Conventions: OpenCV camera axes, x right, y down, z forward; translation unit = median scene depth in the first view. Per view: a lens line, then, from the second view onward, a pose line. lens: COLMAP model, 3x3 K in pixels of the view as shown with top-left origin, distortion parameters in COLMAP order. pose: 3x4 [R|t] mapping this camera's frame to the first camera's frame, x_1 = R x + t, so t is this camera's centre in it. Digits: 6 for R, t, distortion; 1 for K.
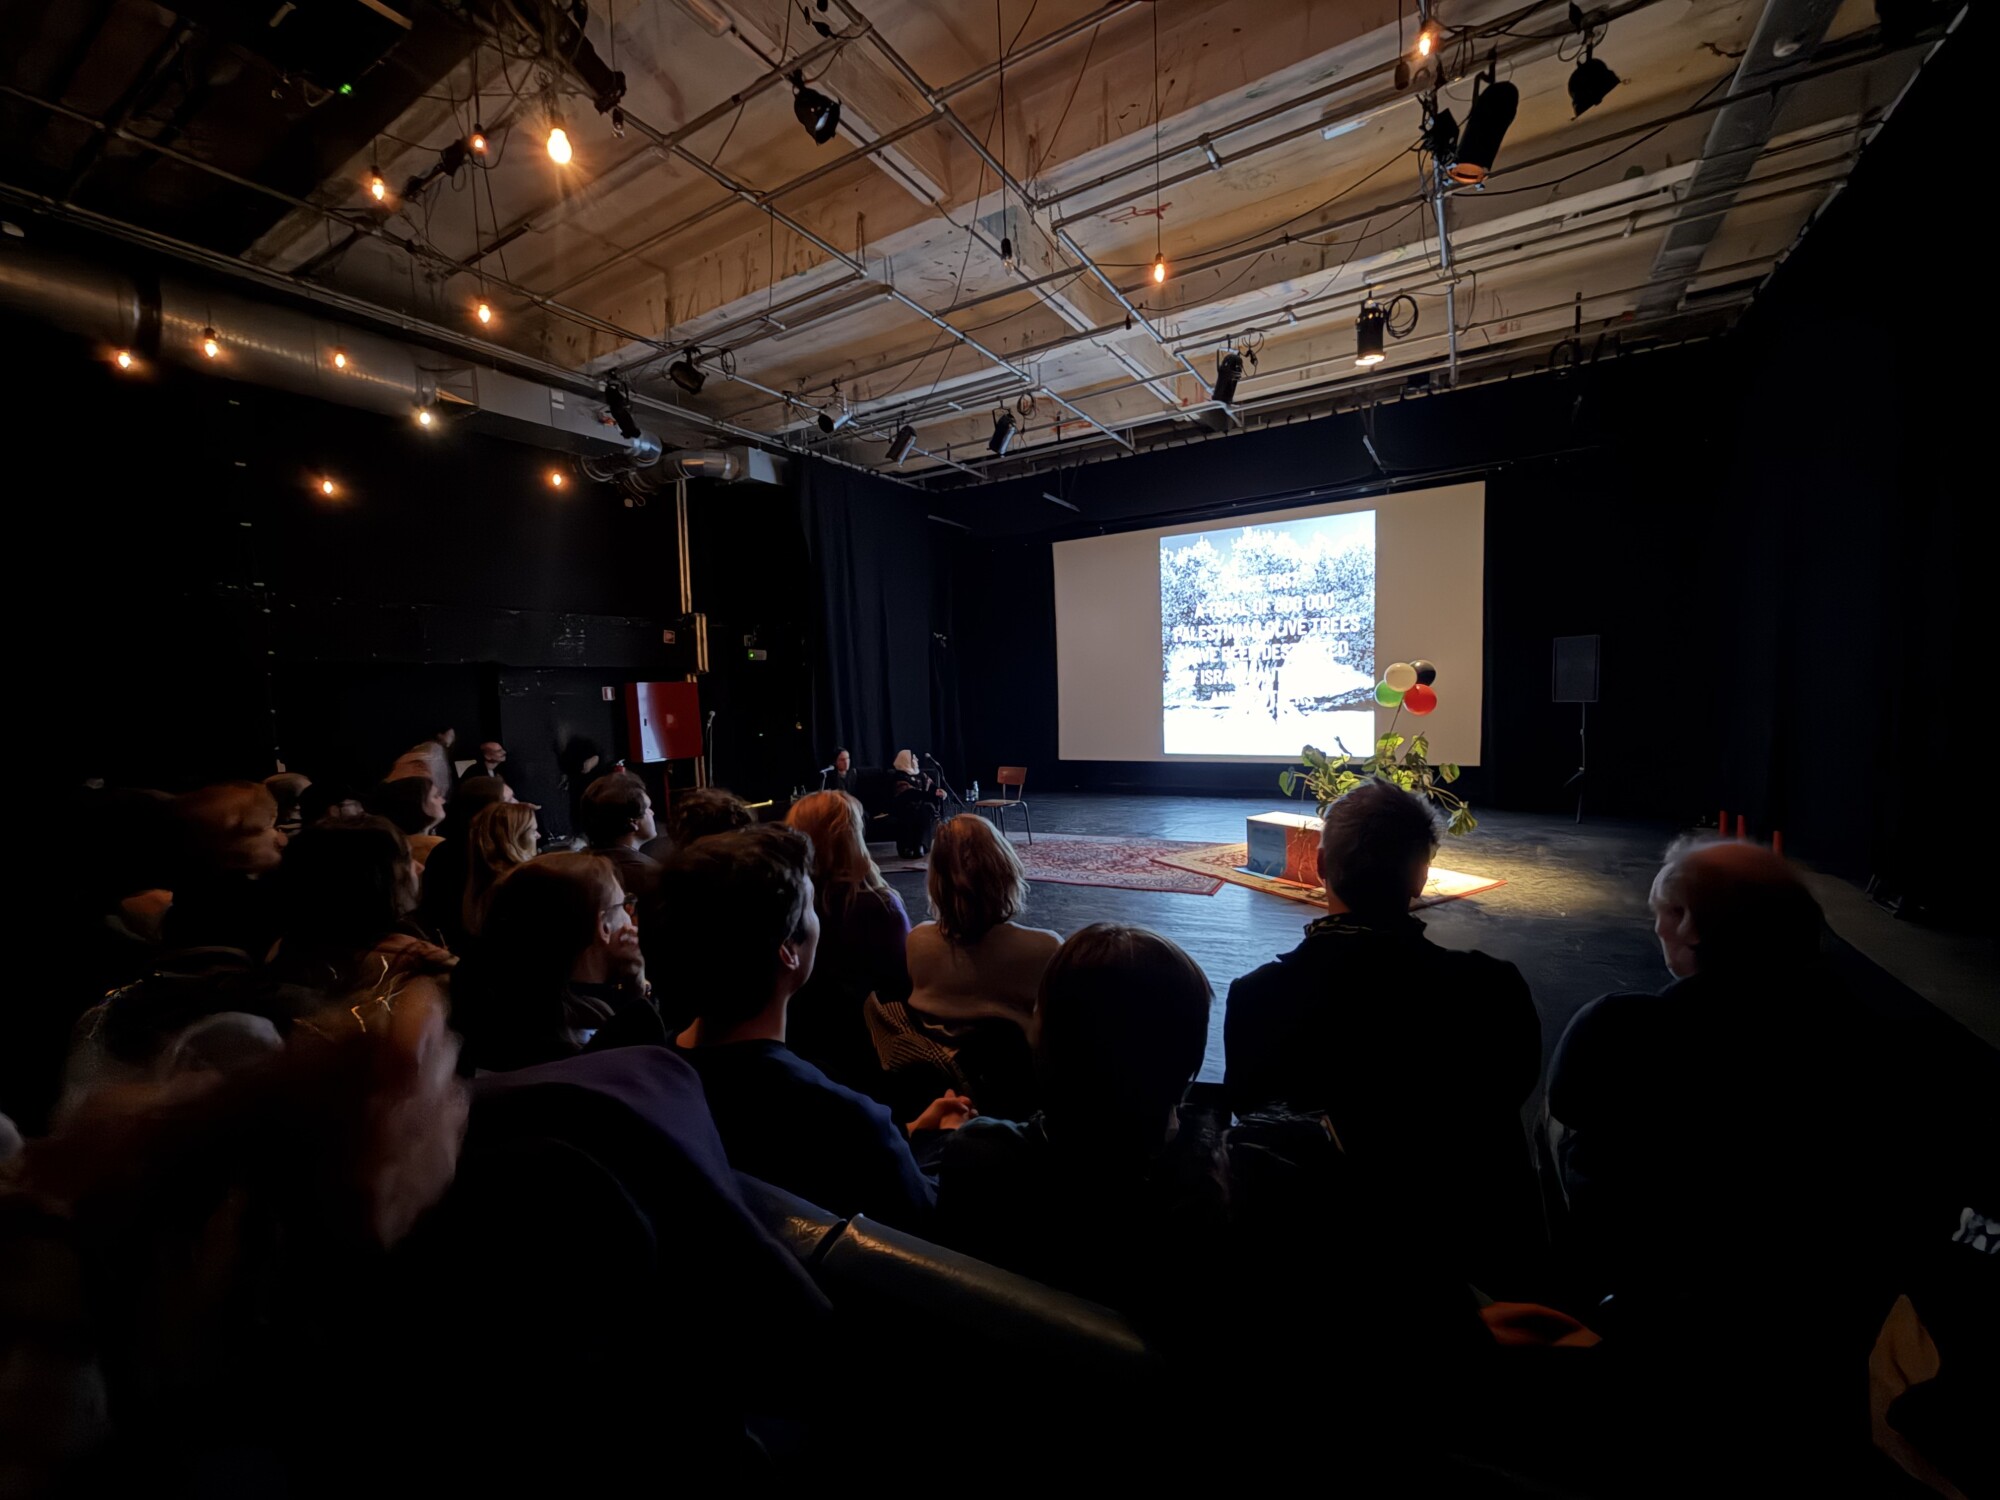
lens RADIAL K [[796.8, 0, 994.6], [0, 796.8, 749.8], [0, 0, 1]] dist [0.000532, 0.000305]
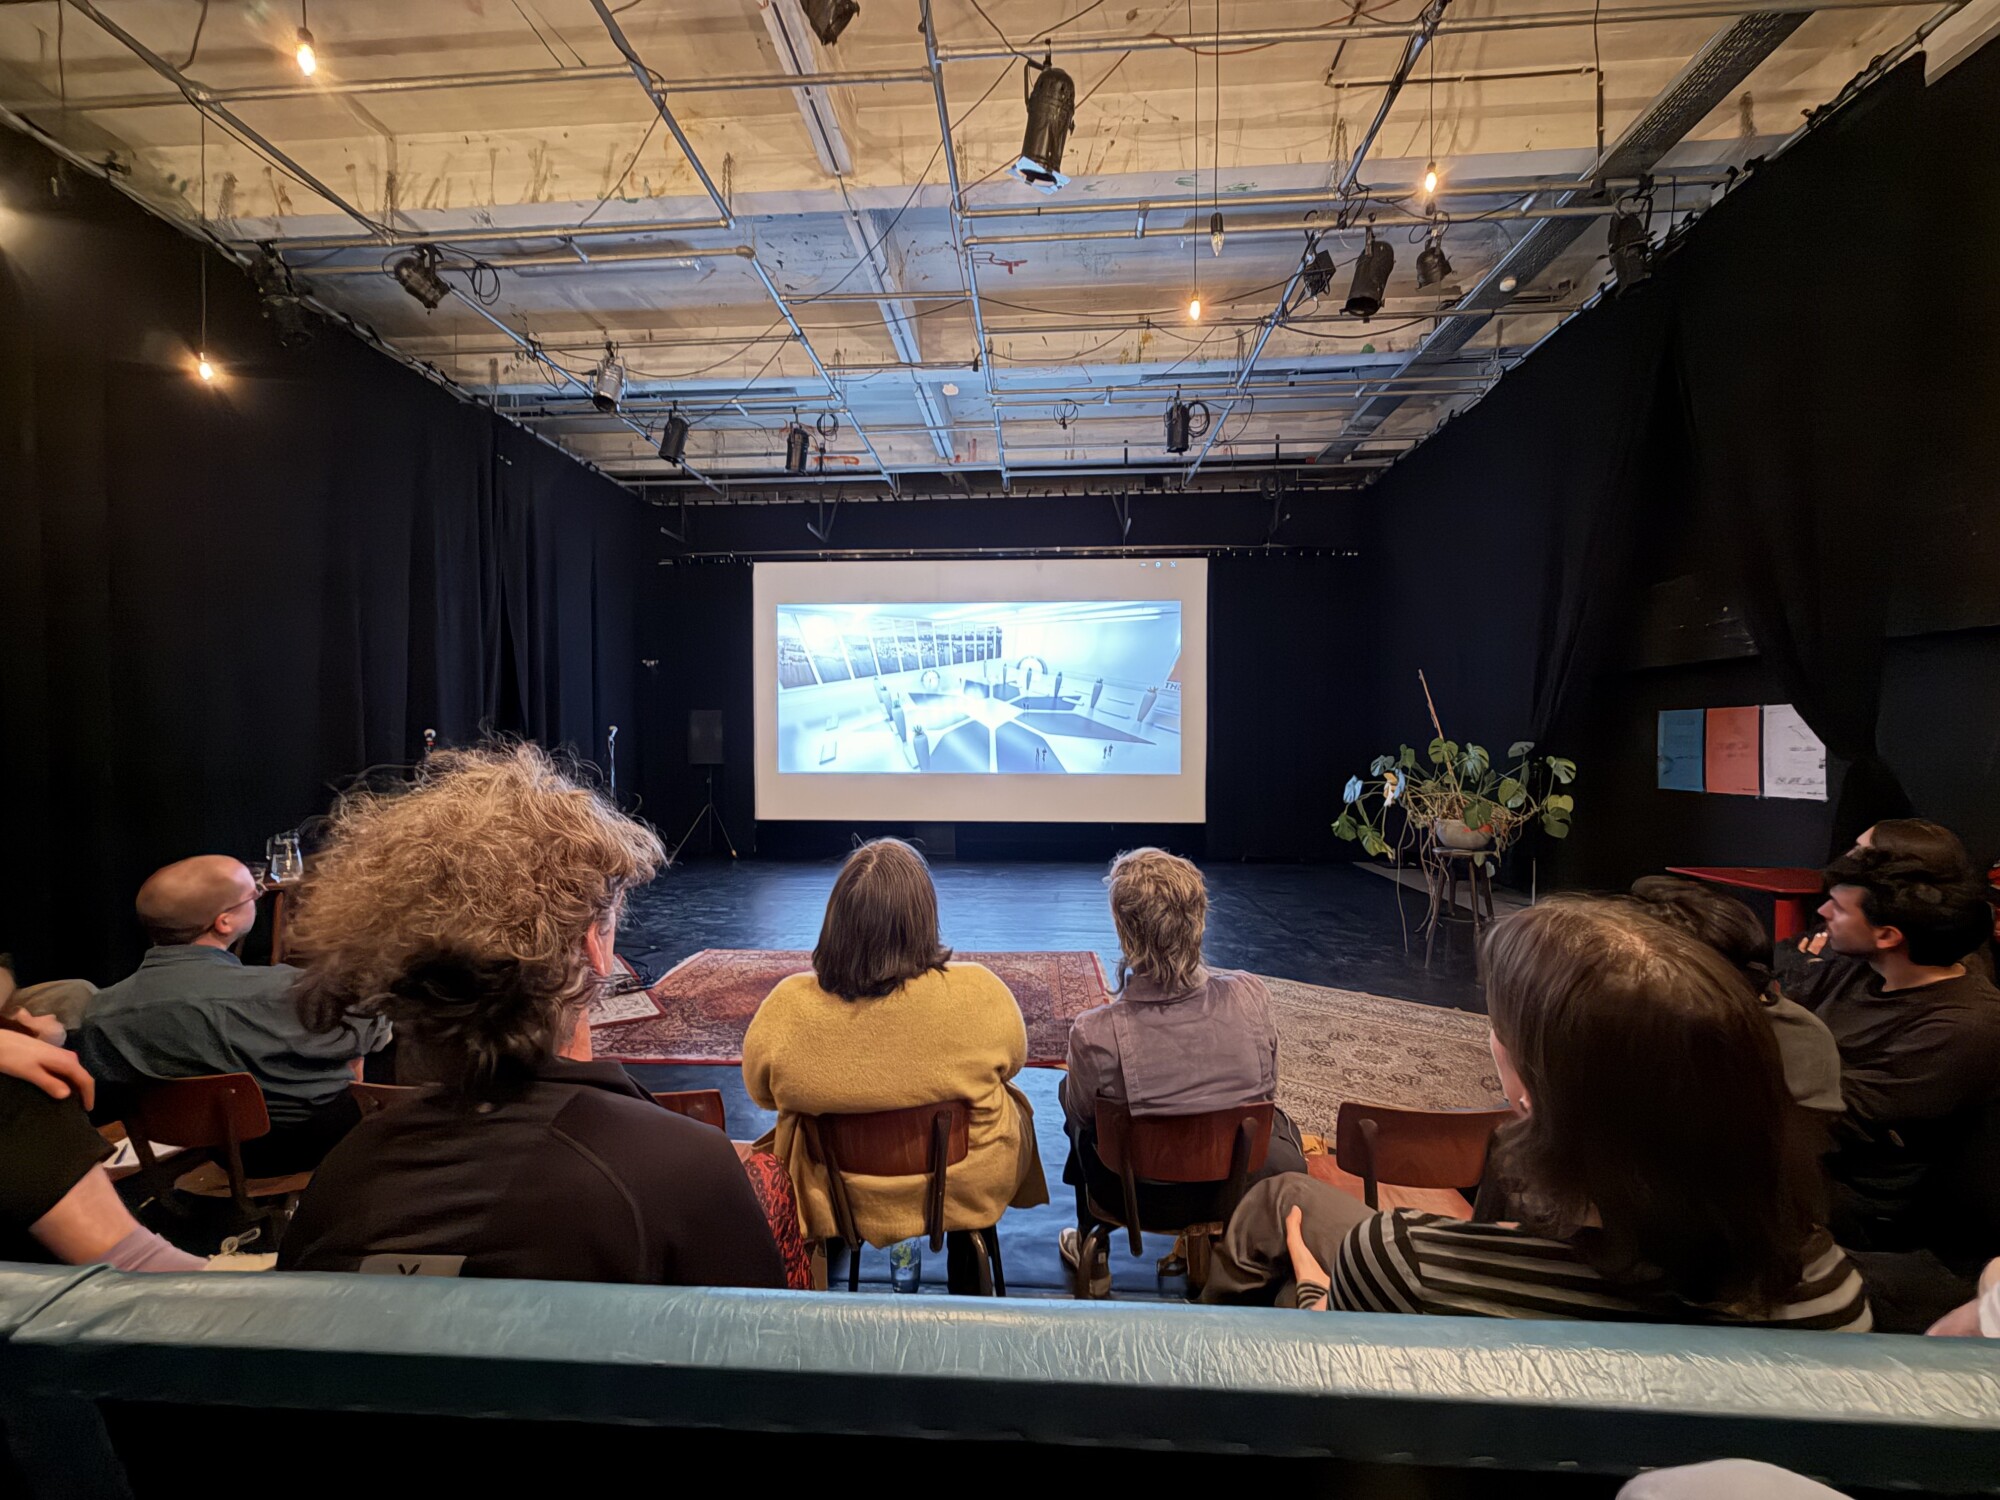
lens RADIAL K [[796.8, 0, 994.1], [0, 796.8, 749.2], [0, 0, 1]] dist [0.000532, 0.000305]
pose [[0.889494, 0.033093, 0.455747, -0.244722], [-0.000290, 0.997415, -0.071858, 0.009623], [-0.456947, 0.063785, 0.887204, 0.145552]]
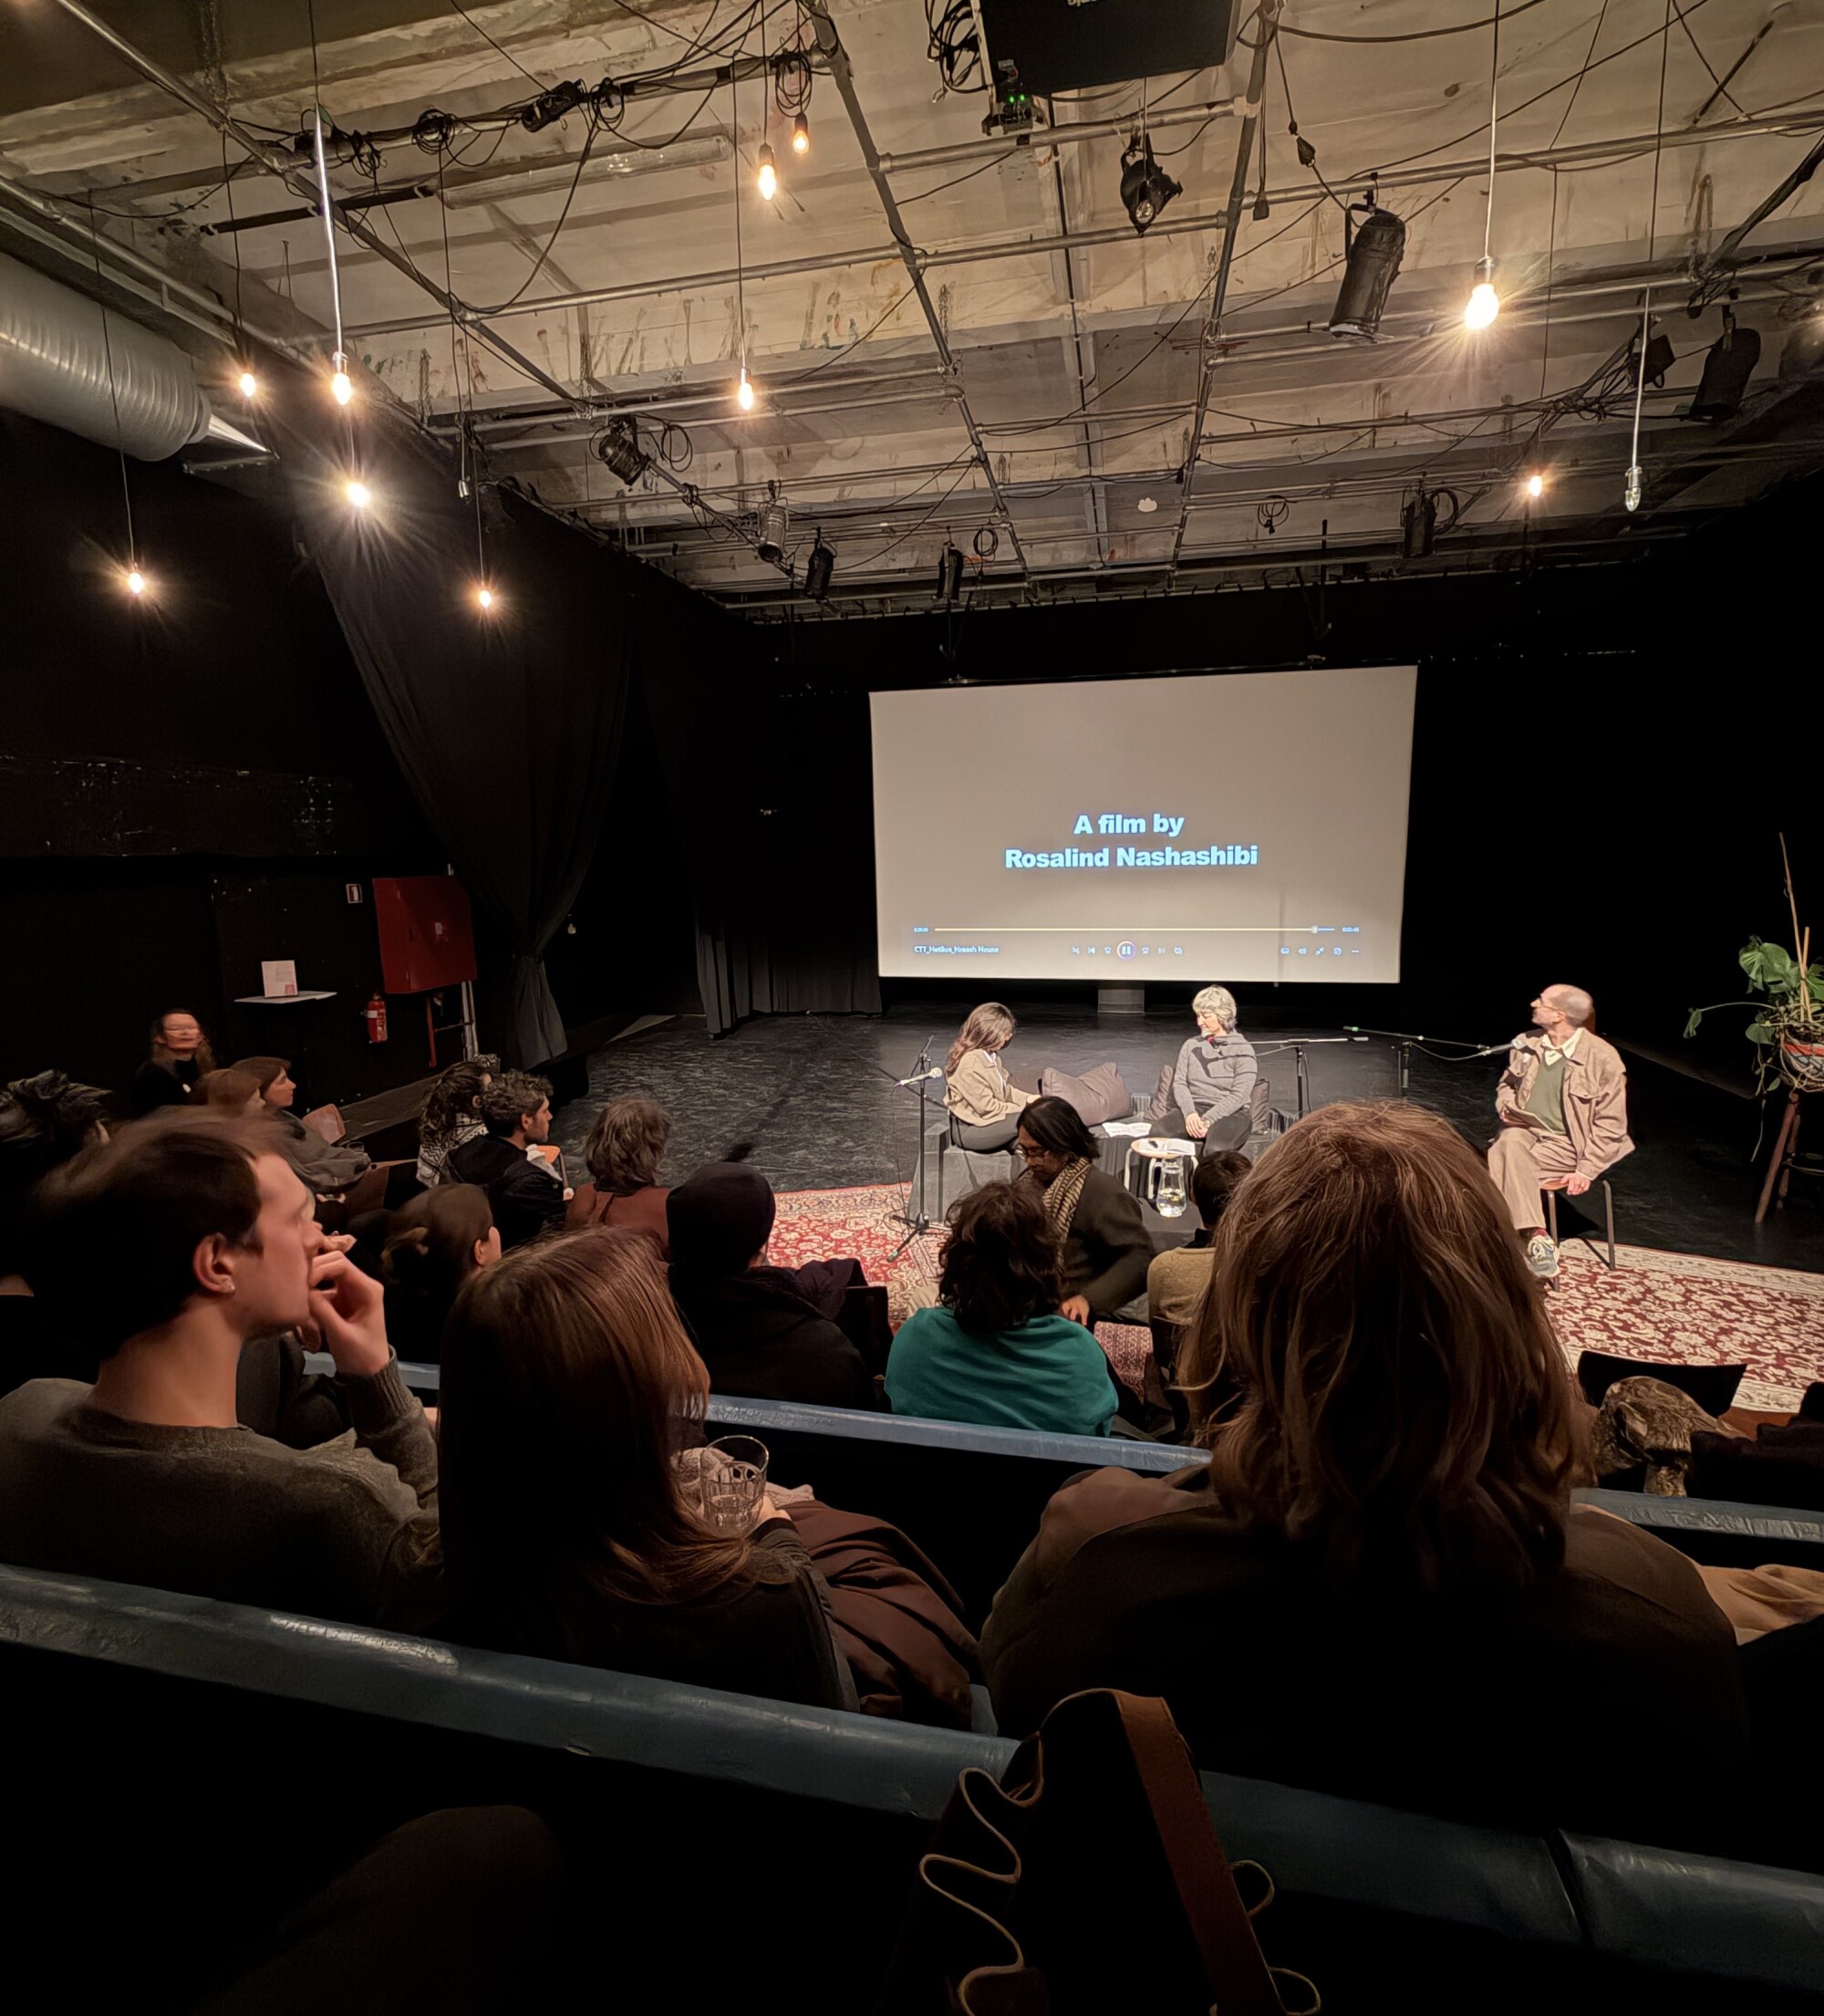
lens RADIAL K [[974.7, 0, 914.3], [0, 974.7, 974.6], [0, 0, 1]] dist [-0.000218, -0.000609]
pose [[0.945696, -0.020853, 0.324383, -0.441524], [0.004067, 0.998621, 0.052338, -0.062660], [-0.325027, -0.048176, 0.944477, 0.093554]]
